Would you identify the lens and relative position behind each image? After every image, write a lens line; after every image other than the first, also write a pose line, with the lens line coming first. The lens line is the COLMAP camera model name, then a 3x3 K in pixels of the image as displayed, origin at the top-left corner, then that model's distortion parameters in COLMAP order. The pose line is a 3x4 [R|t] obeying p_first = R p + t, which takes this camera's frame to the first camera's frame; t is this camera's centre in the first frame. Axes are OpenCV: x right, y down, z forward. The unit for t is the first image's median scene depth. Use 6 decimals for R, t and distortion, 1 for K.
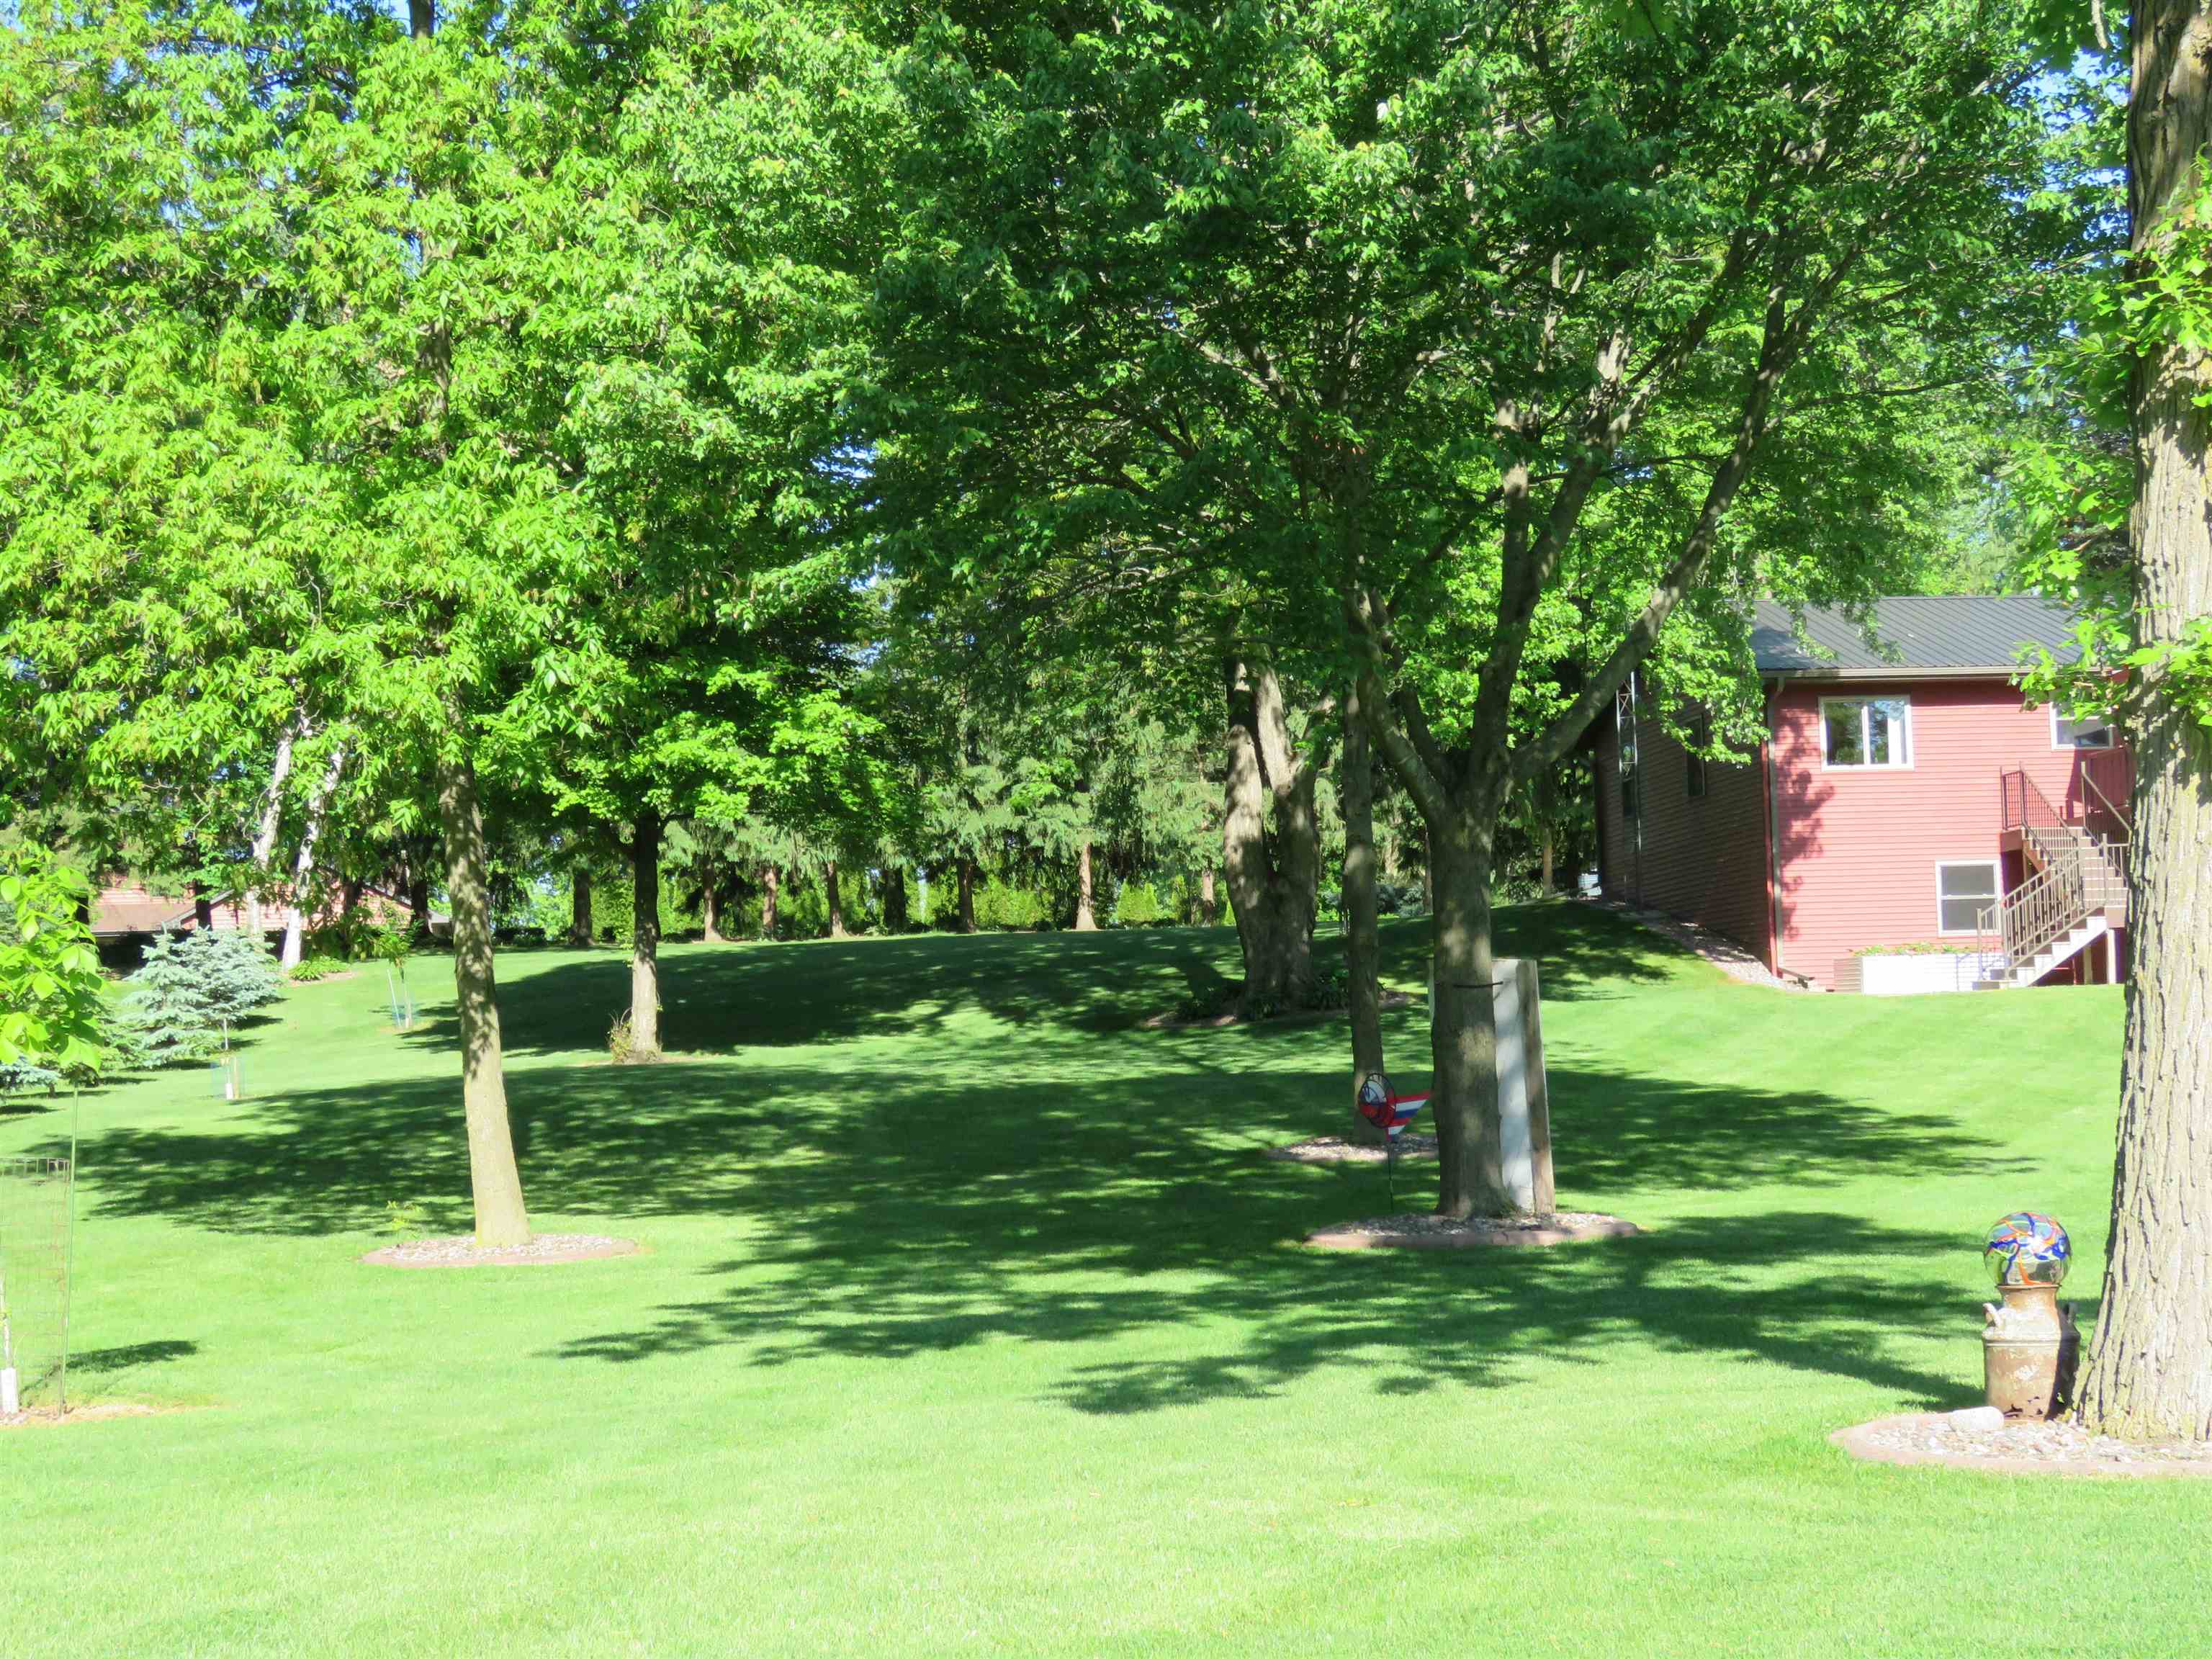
lens RADIAL K [[3906.9, 0, 1111.6], [0, 3906.9, 841.6], [0, 0, 1]] dist [0.077066, 0.000000]
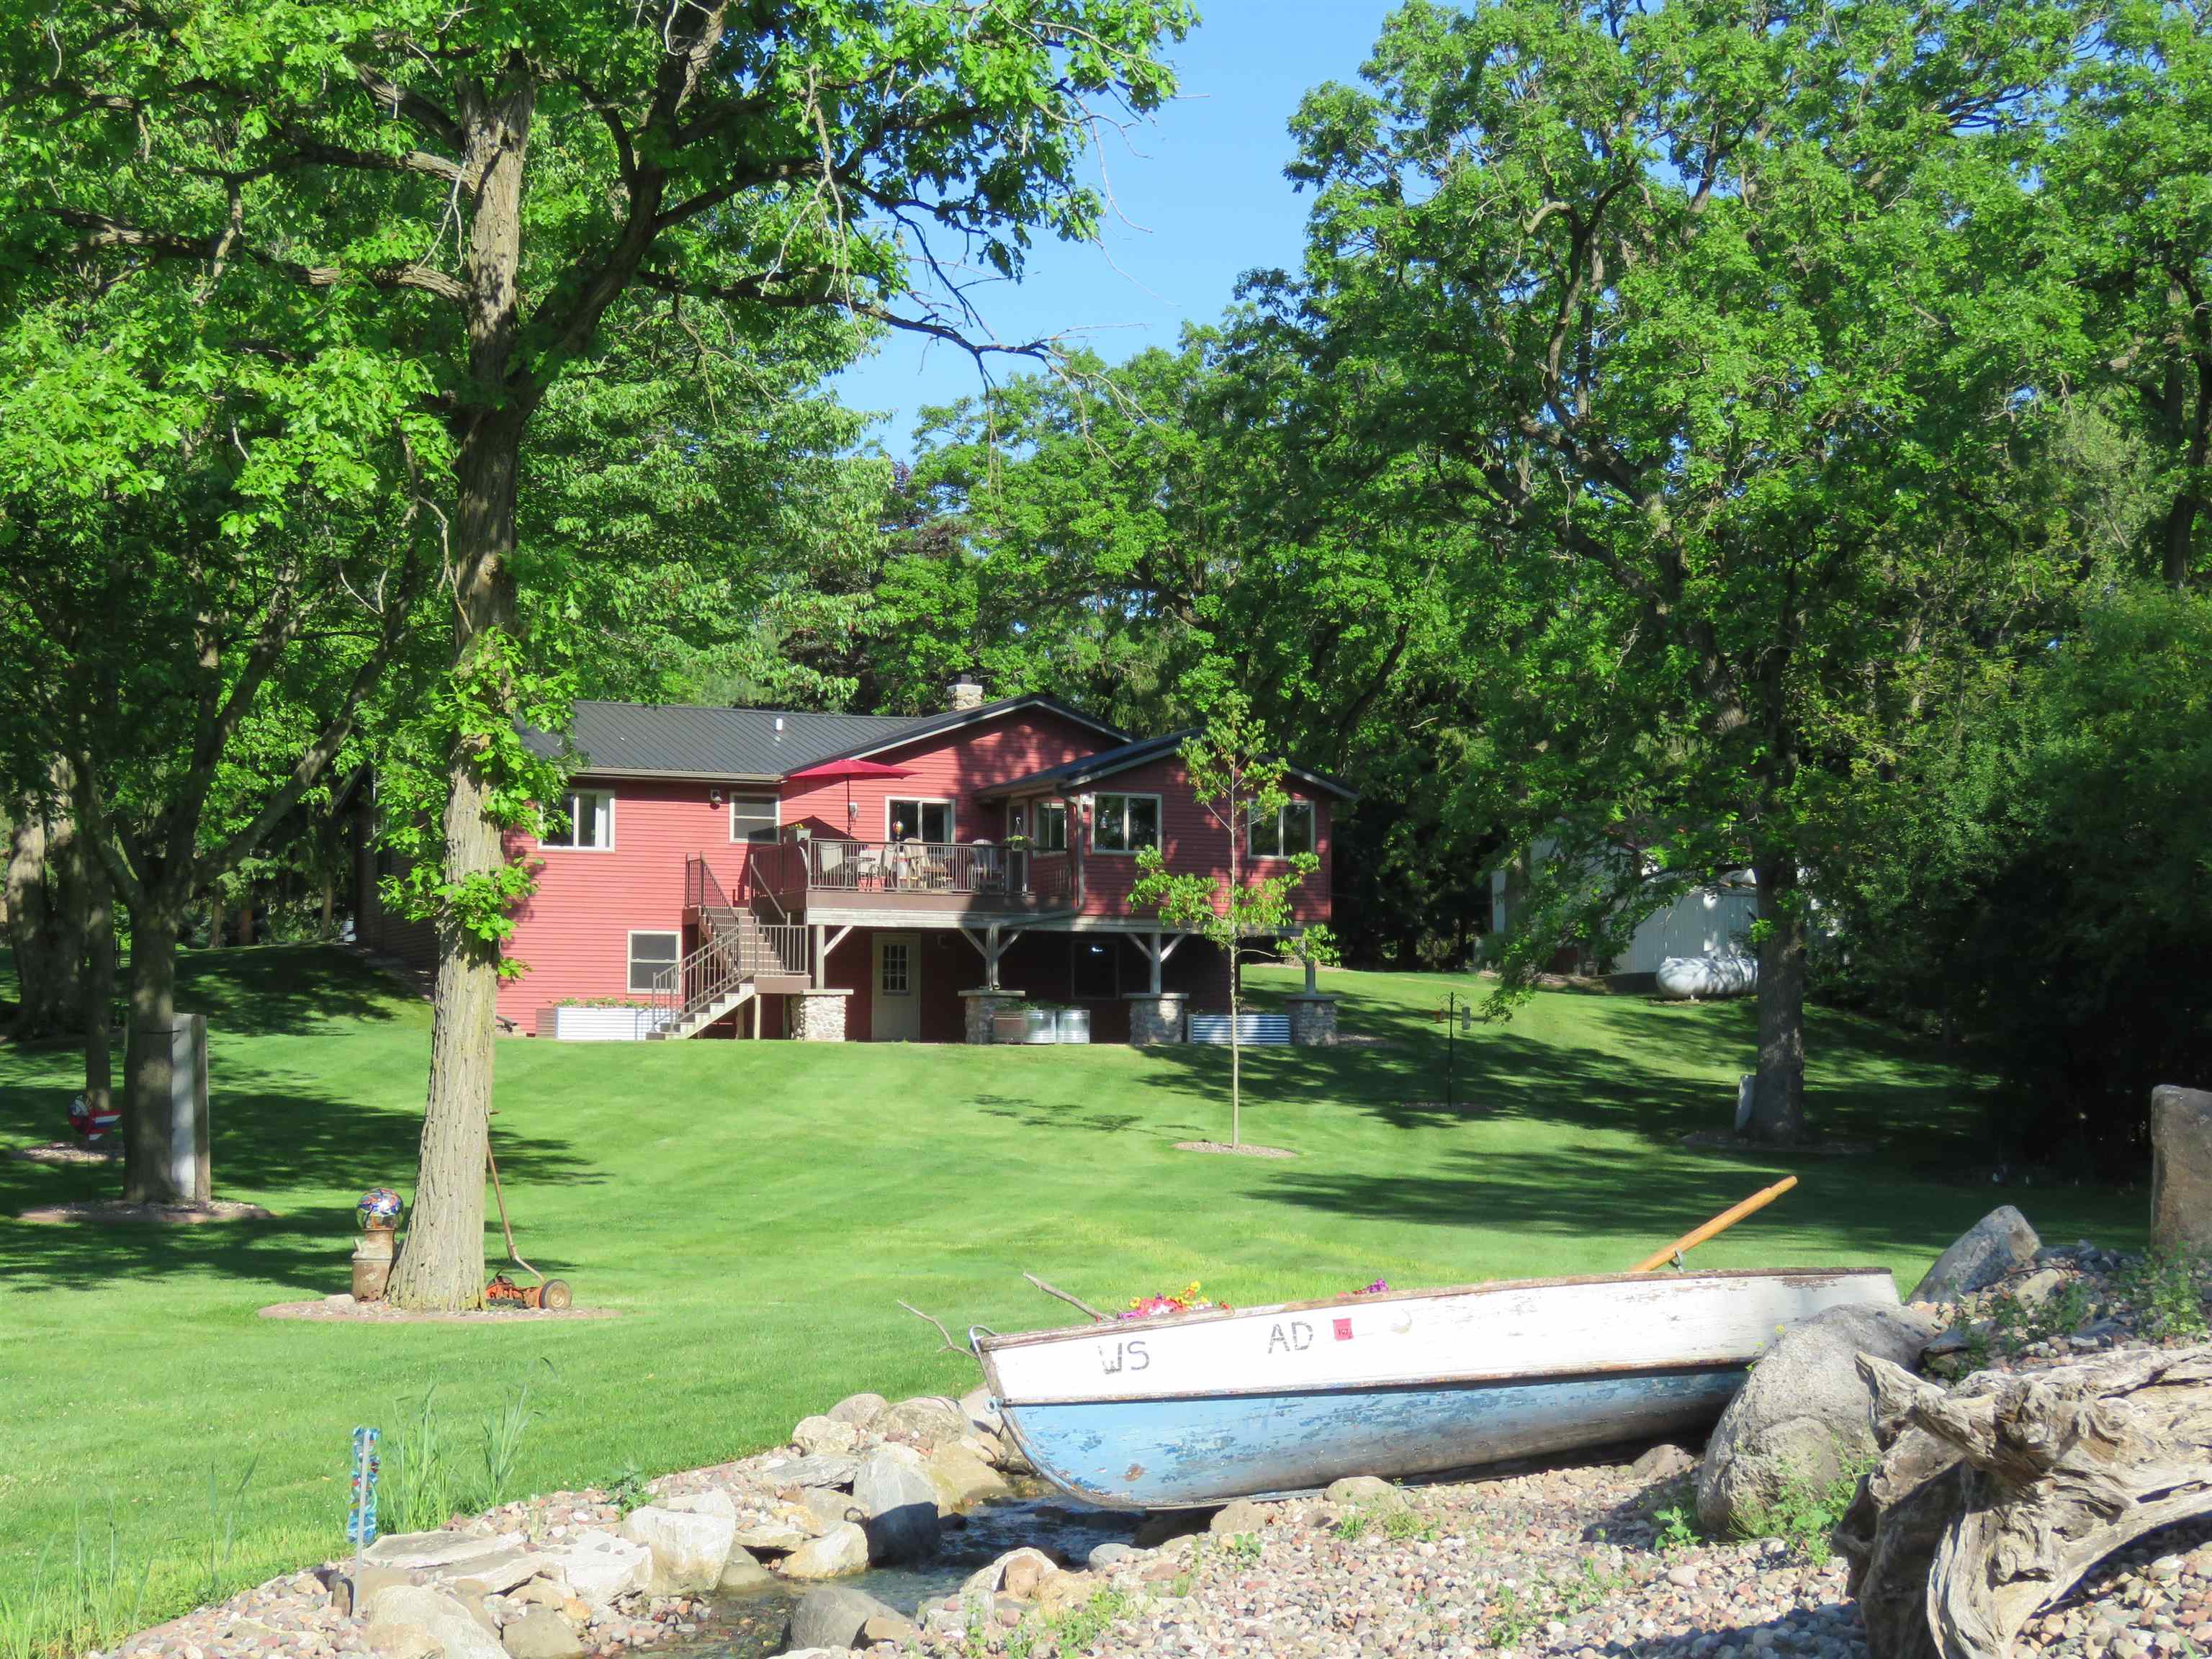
lens RADIAL K [[3906.9, 0, 1115.3], [0, 3906.9, 836.7], [0, 0, 1]] dist [0.077066, 0.000000]
pose [[0.955645, 0.058619, 0.288629, 0.006474], [-0.056461, 0.998280, -0.015805, -0.013857], [-0.289059, -0.001192, 0.957311, -0.198711]]
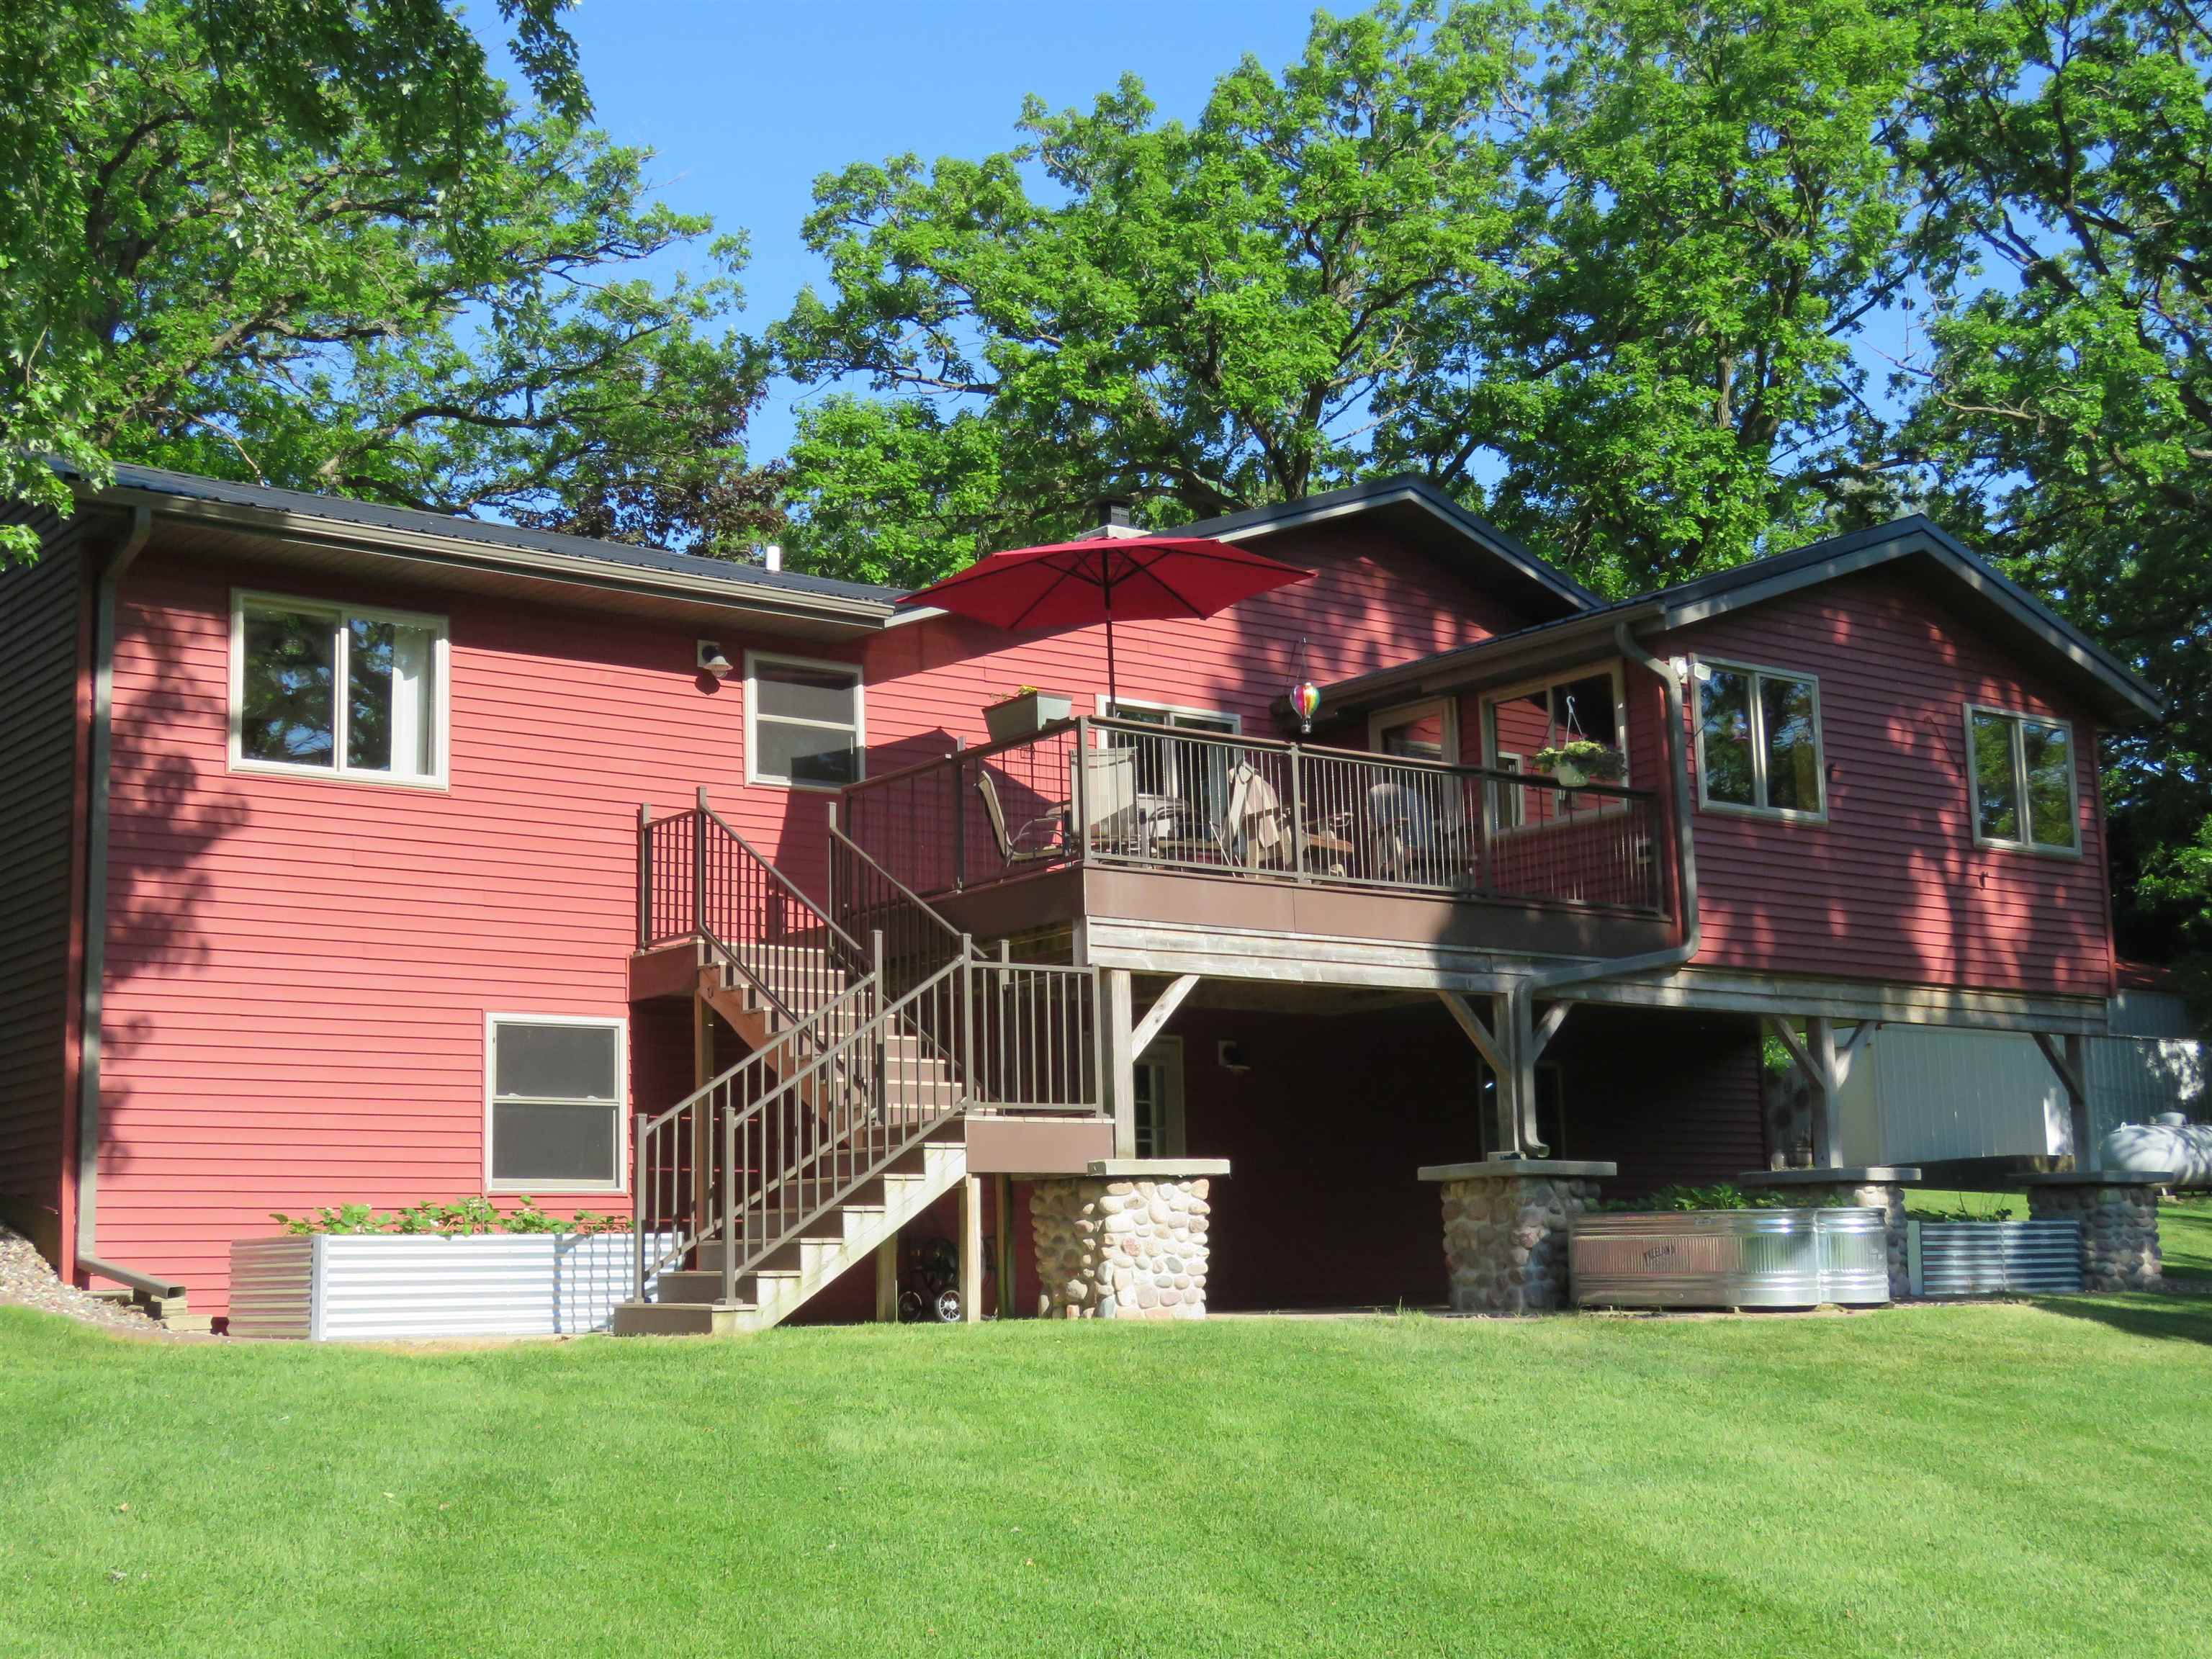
lens RADIAL K [[2934.1, 0, 1108.5], [0, 2934.1, 833.2], [0, 0, 1]] dist [-0.017197, 0.000000]
pose [[0.873211, 0.091123, 0.478747, 0.124984], [-0.033918, 0.991345, -0.126824, 0.025120], [-0.486160, 0.094506, 0.868745, 0.743080]]
